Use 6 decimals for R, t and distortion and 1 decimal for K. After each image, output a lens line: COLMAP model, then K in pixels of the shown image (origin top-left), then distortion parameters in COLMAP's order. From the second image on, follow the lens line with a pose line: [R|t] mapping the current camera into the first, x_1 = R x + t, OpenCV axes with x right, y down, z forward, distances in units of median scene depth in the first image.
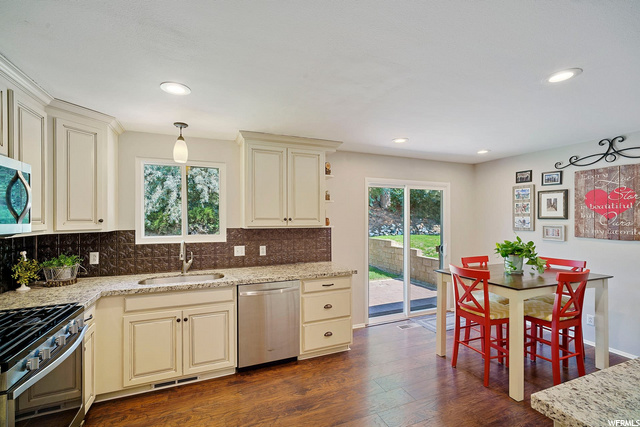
lens RADIAL K [[283.6, 0, 309.4], [0, 283.6, 222.2], [0, 0, 1]] dist [0.002991, 0.004748]
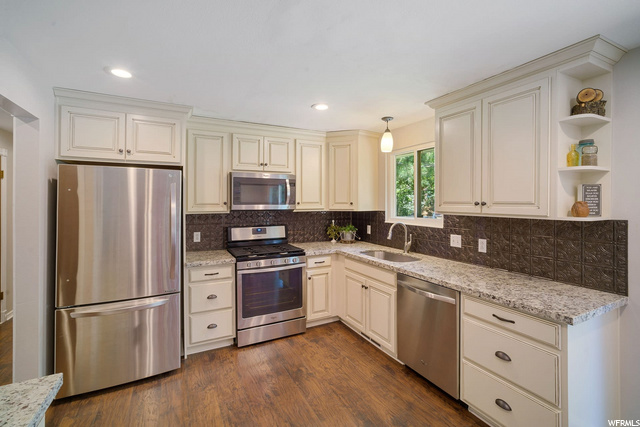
lens RADIAL K [[283.6, 0, 319.3], [0, 283.6, 208.2], [0, 0, 1]] dist [0.002991, 0.004748]
pose [[0.104939, 0.024829, -0.994169, 2.010337], [-0.010972, 0.999656, 0.023808, -0.039846], [0.994418, 0.008410, 0.105176, 1.922339]]
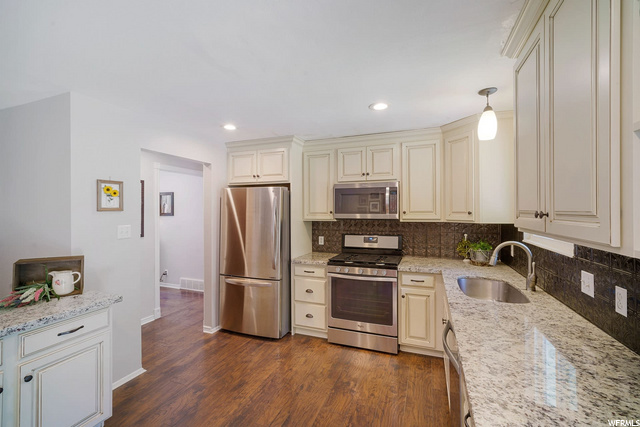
lens RADIAL K [[283.6, 0, 323.1], [0, 283.6, 215.3], [0, 0, 1]] dist [0.002991, 0.004748]
pose [[-0.675338, 0.017330, -0.737304, 1.388130], [-0.004181, 0.999618, 0.027326, -0.069212], [0.737496, 0.021537, -0.675008, 3.725437]]
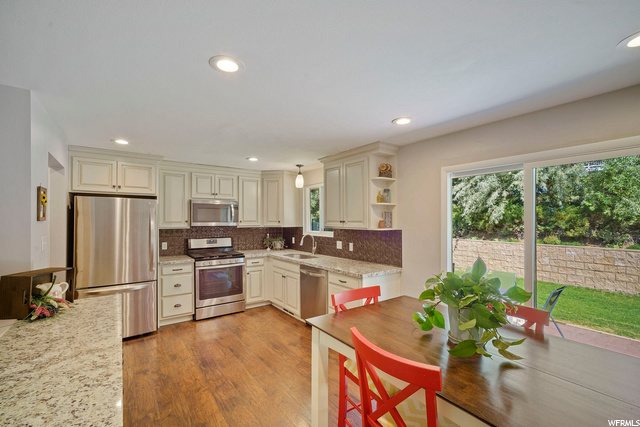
lens RADIAL K [[283.6, 0, 317.6], [0, 283.6, 222.9], [0, 0, 1]] dist [0.002991, 0.004748]
pose [[0.245294, 0.015556, -0.969324, 3.813256], [-0.010970, 0.999852, 0.013270, -0.073208], [0.969387, 0.007378, 0.245428, 2.146148]]
